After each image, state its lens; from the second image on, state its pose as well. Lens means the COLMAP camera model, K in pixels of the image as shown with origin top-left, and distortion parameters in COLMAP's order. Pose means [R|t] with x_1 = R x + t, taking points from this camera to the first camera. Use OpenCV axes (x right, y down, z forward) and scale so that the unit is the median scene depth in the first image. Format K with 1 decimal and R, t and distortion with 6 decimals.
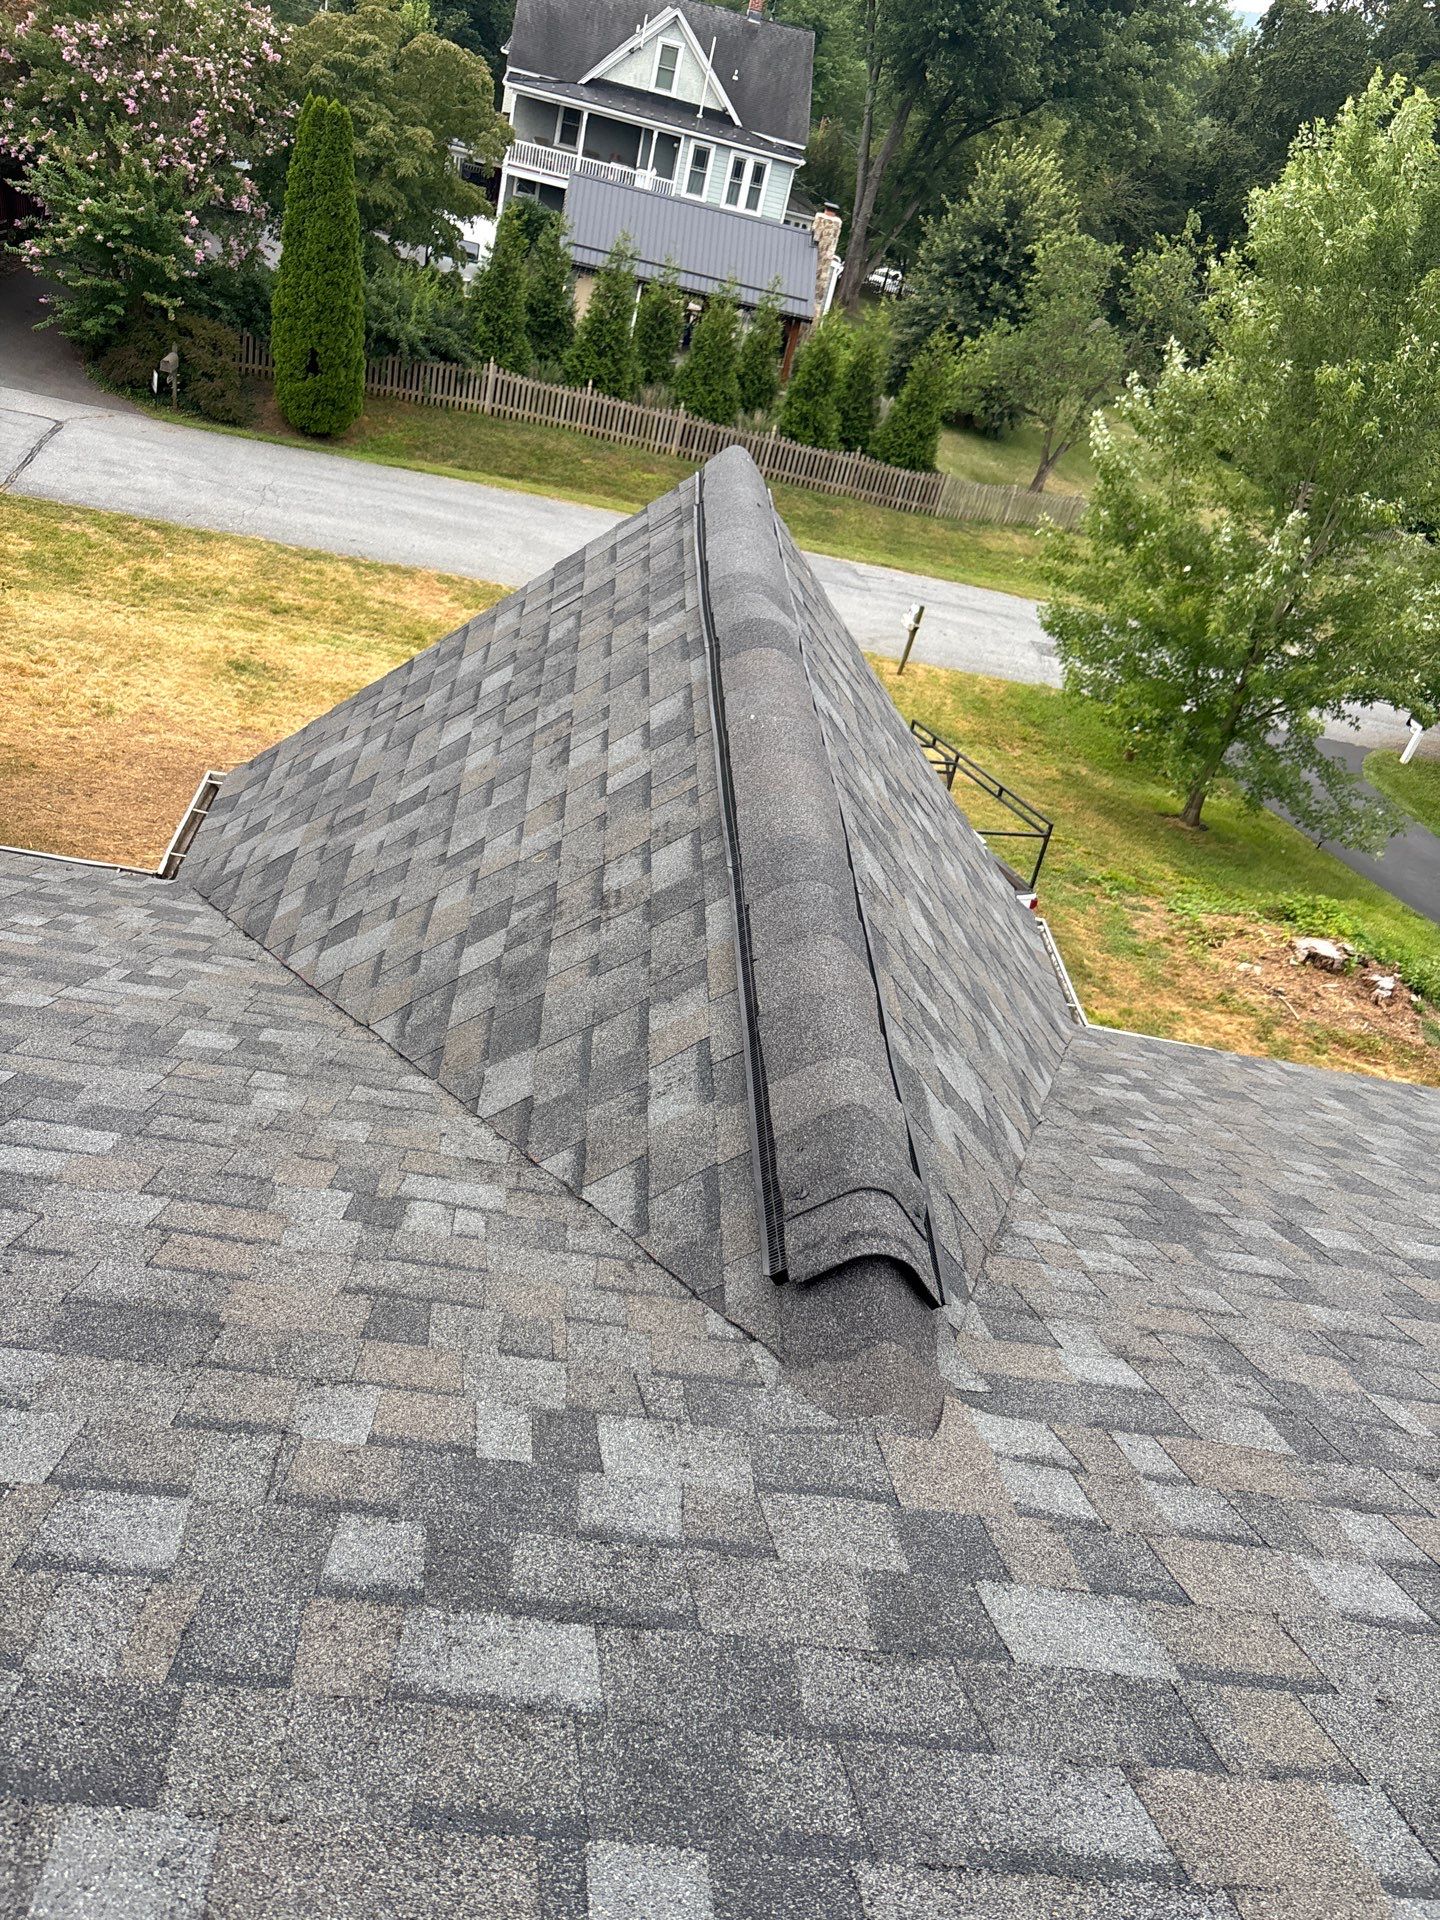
lens RADIAL K [[1568.3, 0, 720.0], [0, 1568.3, 960.0], [0, 0, 1]] dist [0.094469, -0.305457]
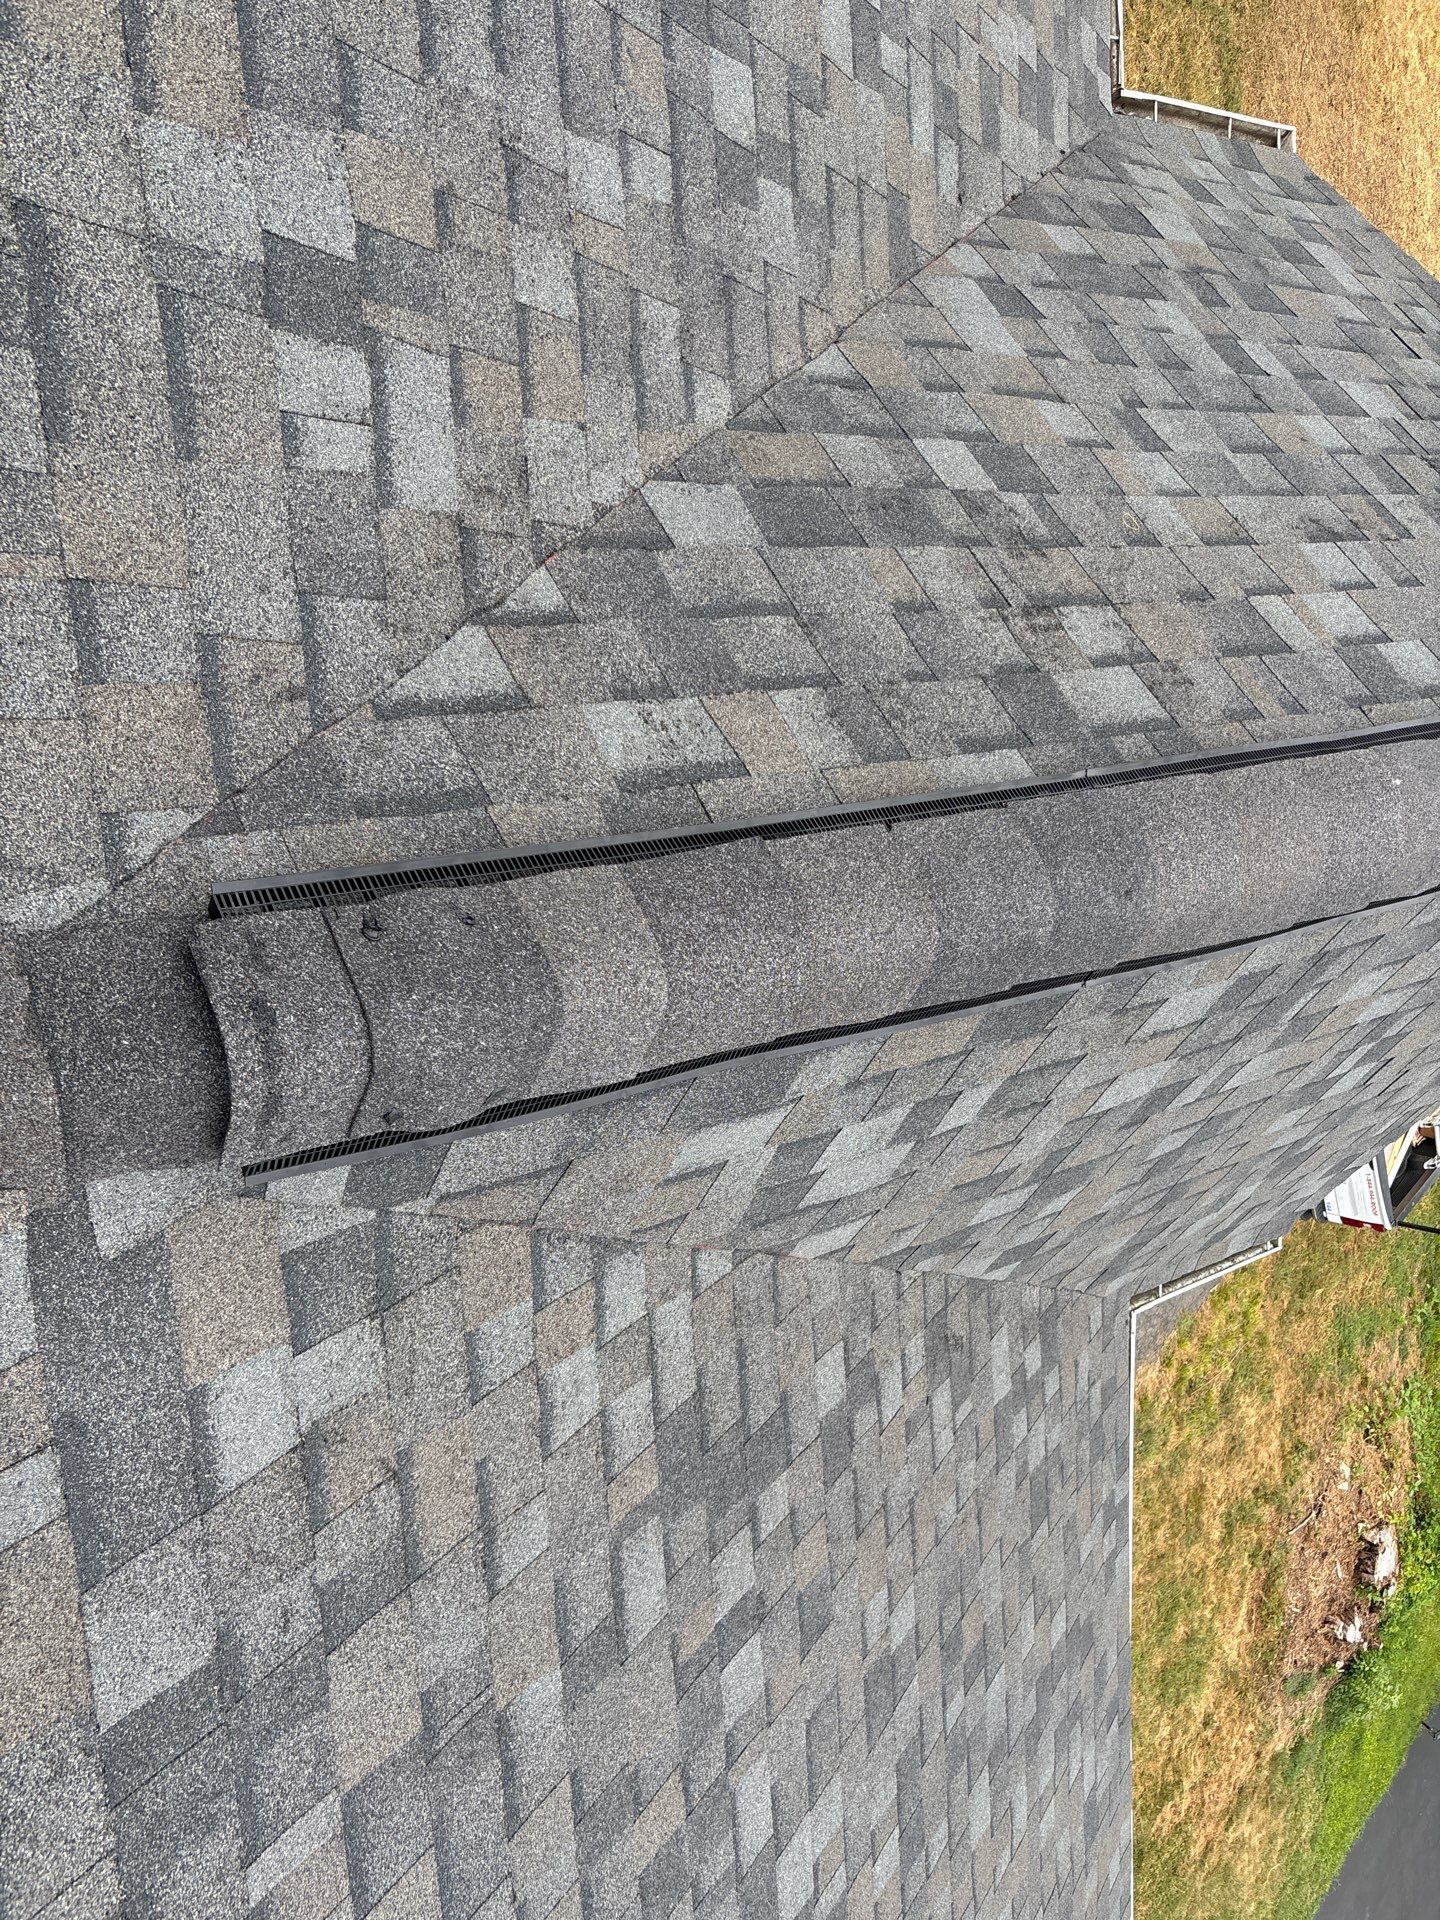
lens RADIAL K [[1445.4, 0, 720.0], [0, 1445.4, 960.0], [0, 0, 1]] dist [0.033439, -0.032140]
pose [[0.153157, 0.987701, -0.031472, 0.069247], [-0.902951, 0.152813, 0.401656, -0.134973], [0.401525, -0.033099, 0.915250, 0.361951]]
